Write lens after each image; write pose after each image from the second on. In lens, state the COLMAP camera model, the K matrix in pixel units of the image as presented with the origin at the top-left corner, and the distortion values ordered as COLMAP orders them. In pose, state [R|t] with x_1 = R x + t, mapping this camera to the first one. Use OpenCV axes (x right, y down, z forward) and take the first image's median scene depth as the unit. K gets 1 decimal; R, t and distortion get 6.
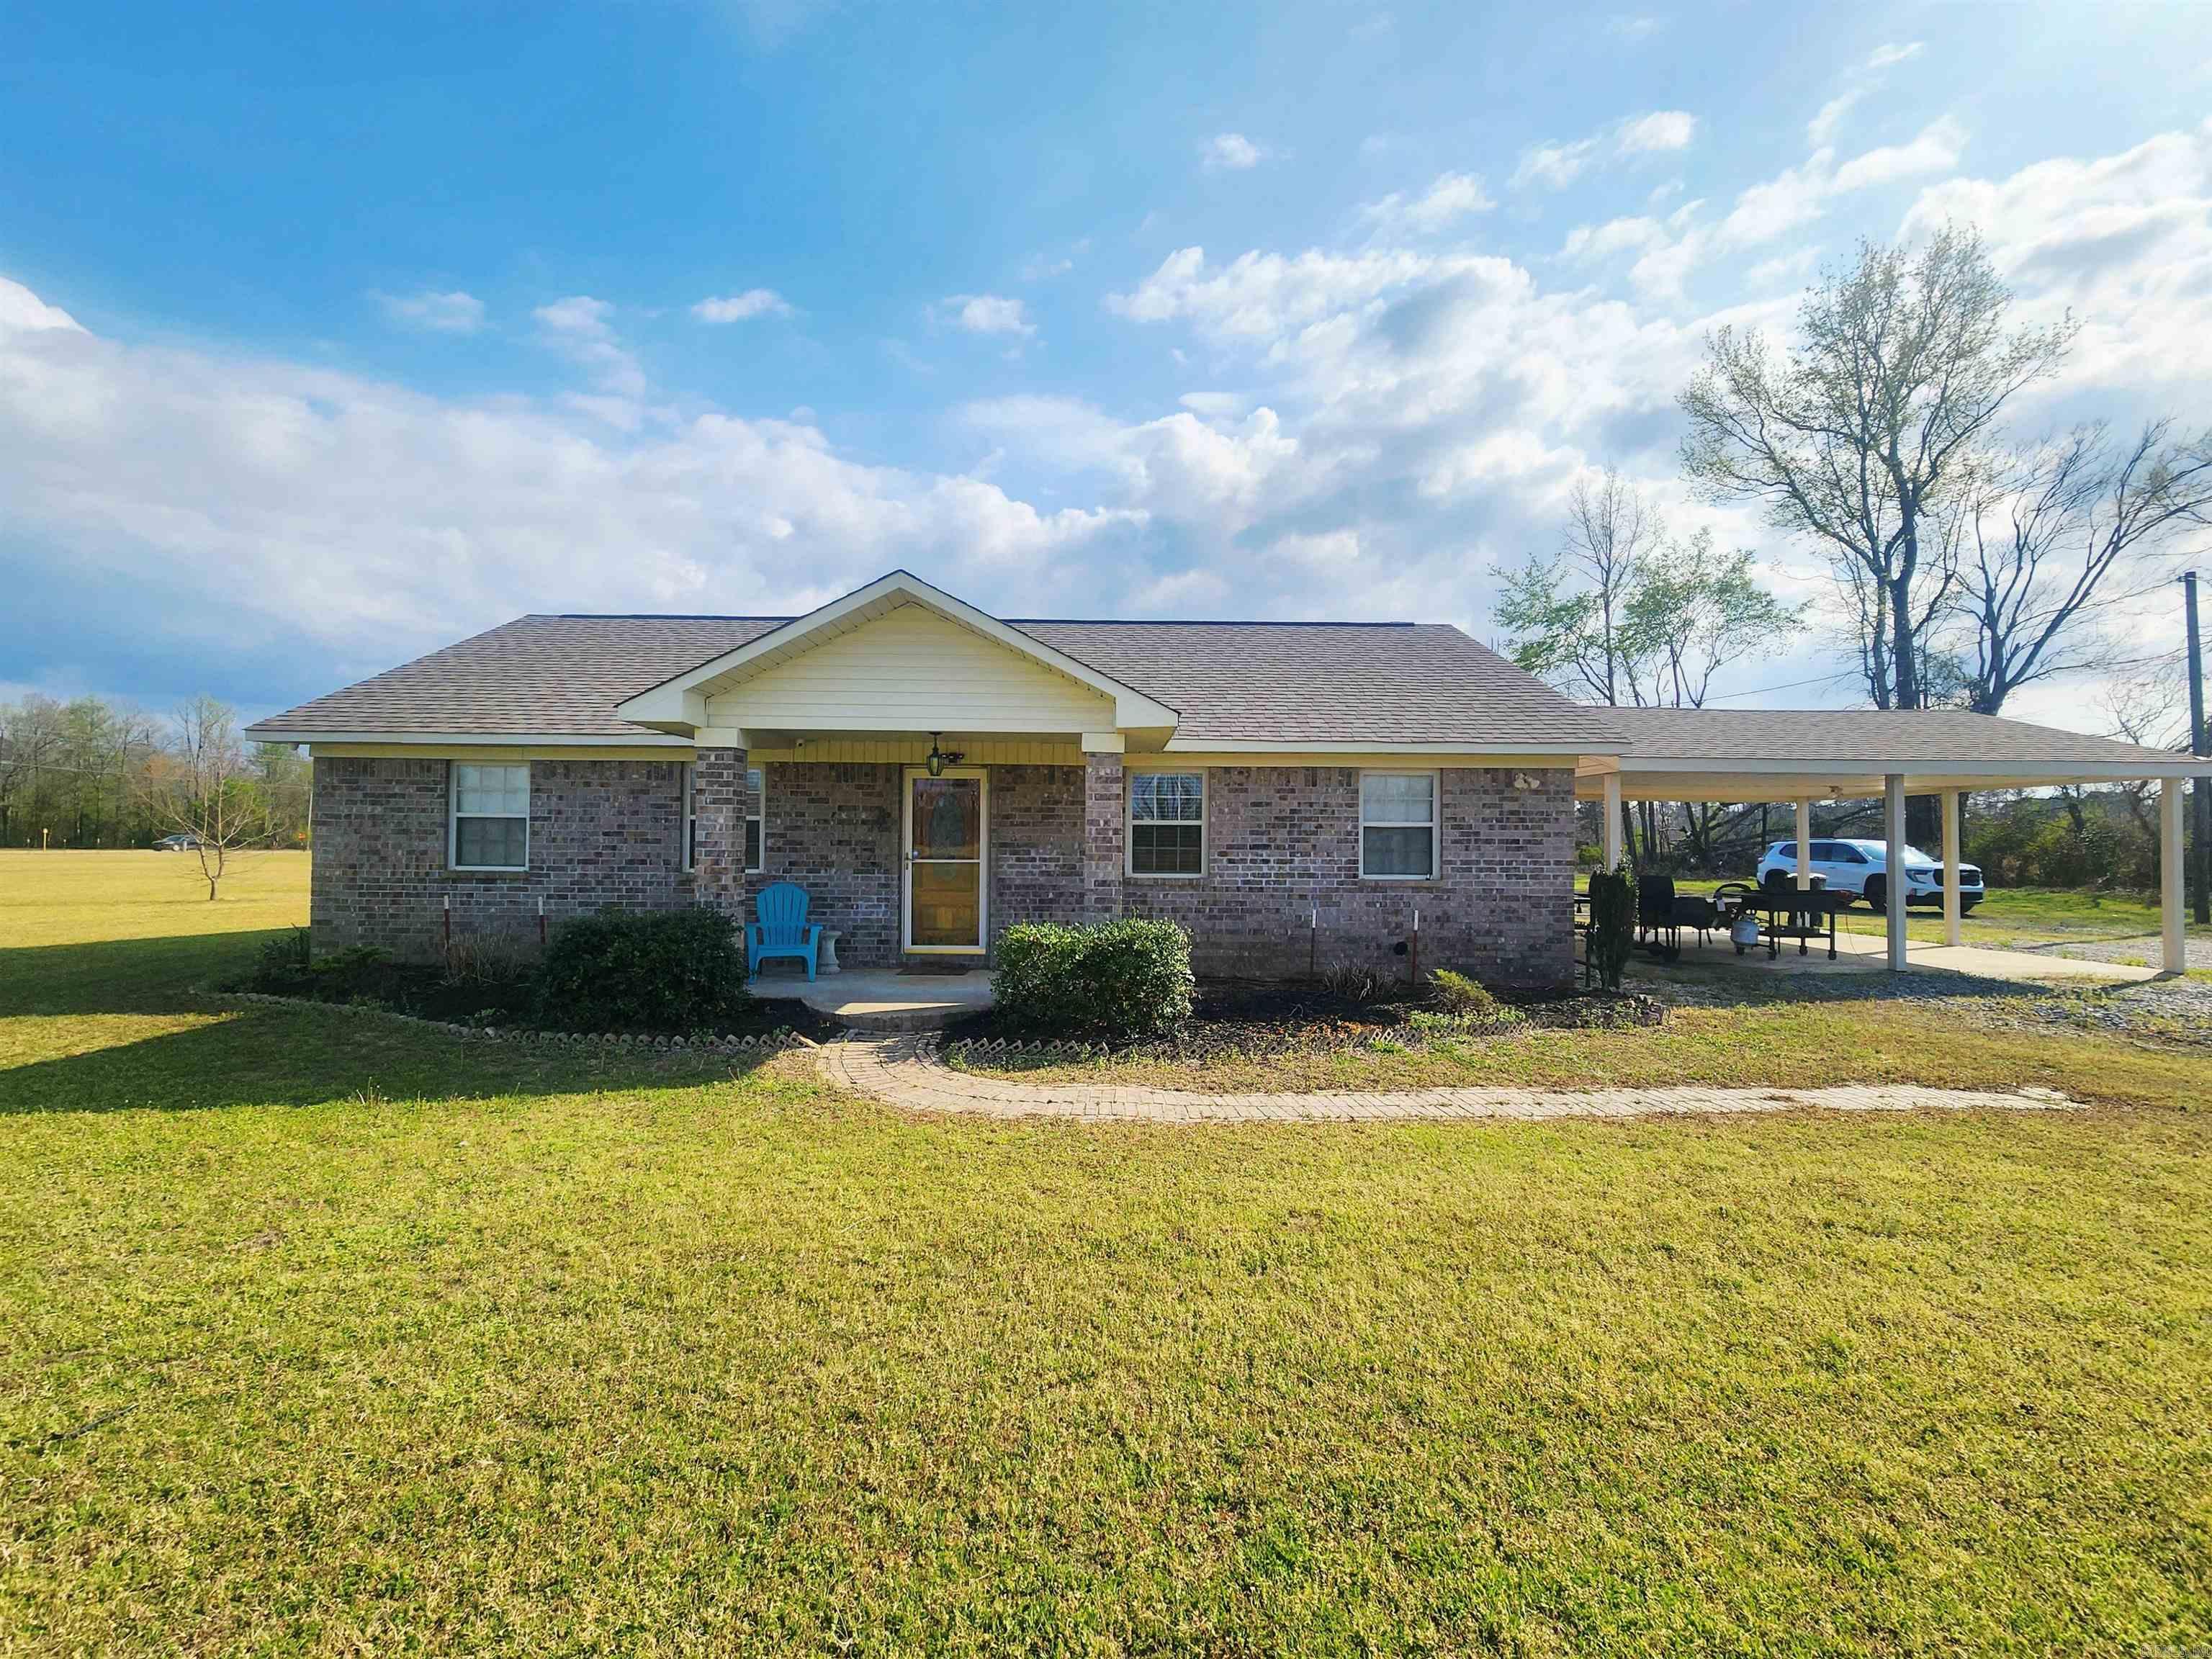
lens RADIAL K [[868.7, 0, 1103.9], [0, 868.7, 831.5], [0, 0, 1]] dist [0.001009, 0.000226]
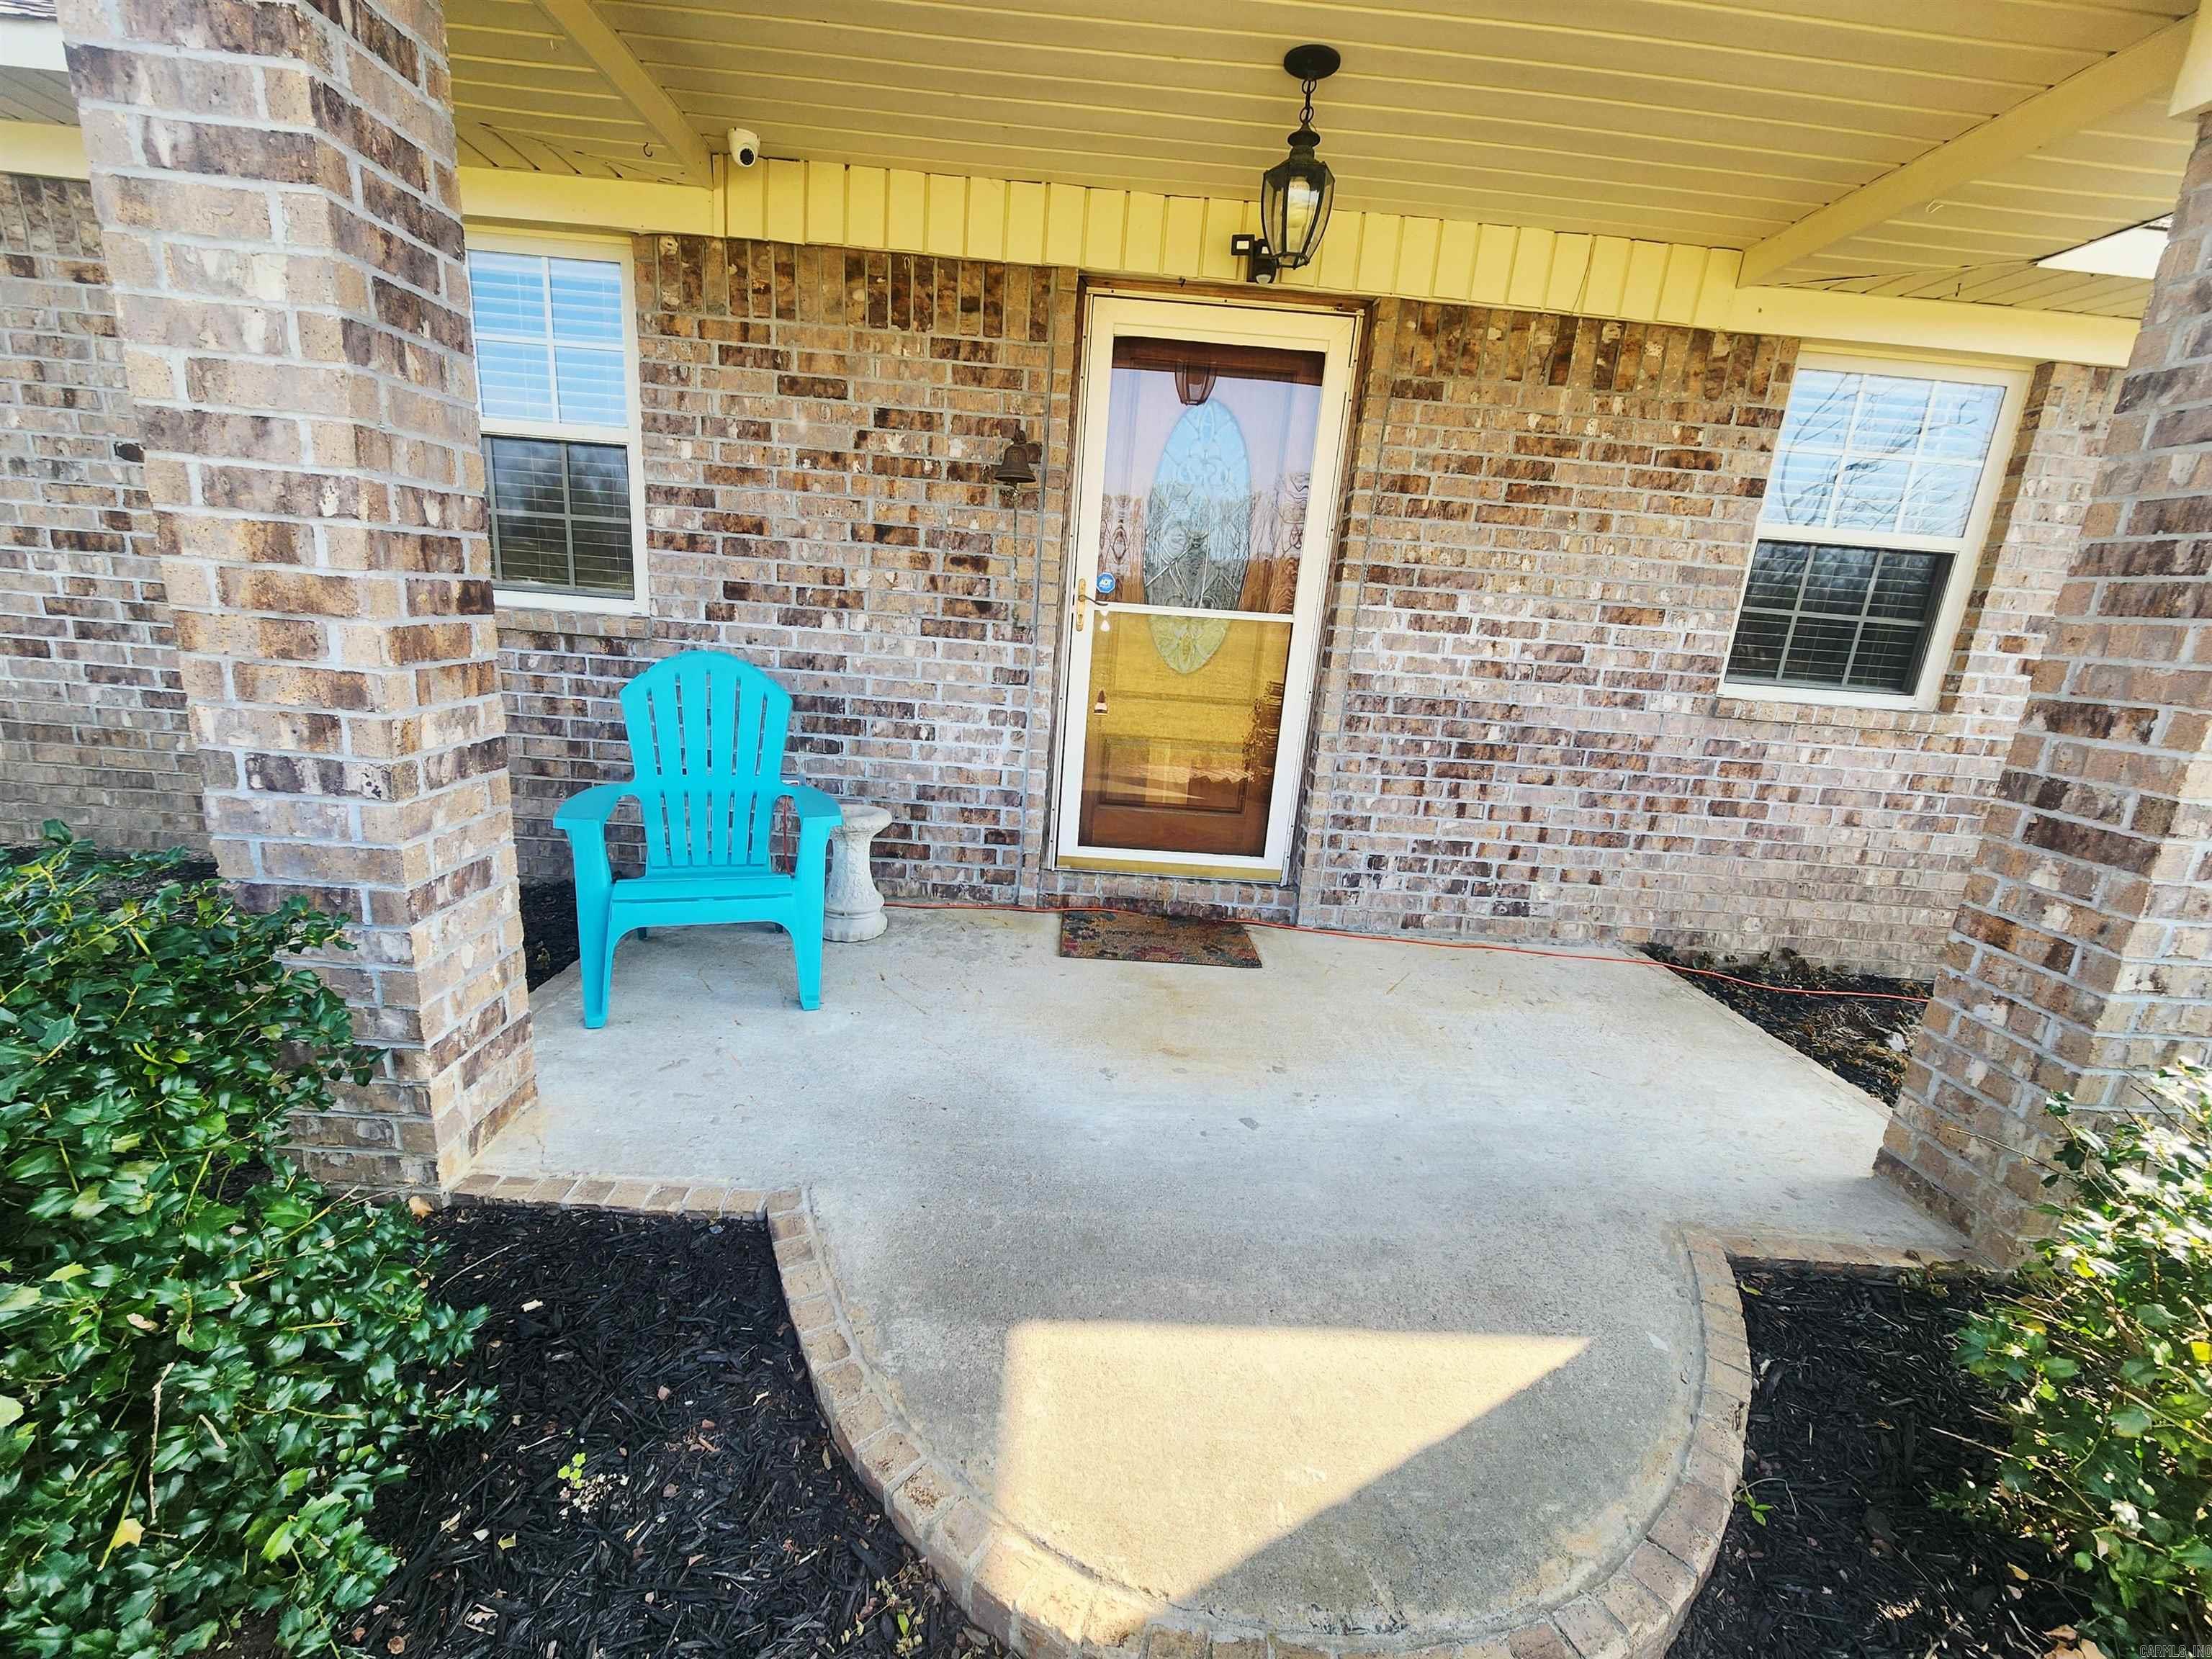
lens RADIAL K [[903.1, 0, 1096.2], [0, 903.1, 818.3], [0, 0, 1]] dist [0.004072, -0.002059]
pose [[0.997979, 0.061350, 0.016559, -0.222905], [-0.063542, 0.966284, 0.249515, 0.026234], [-0.000693, -0.250063, 0.968229, 0.647894]]
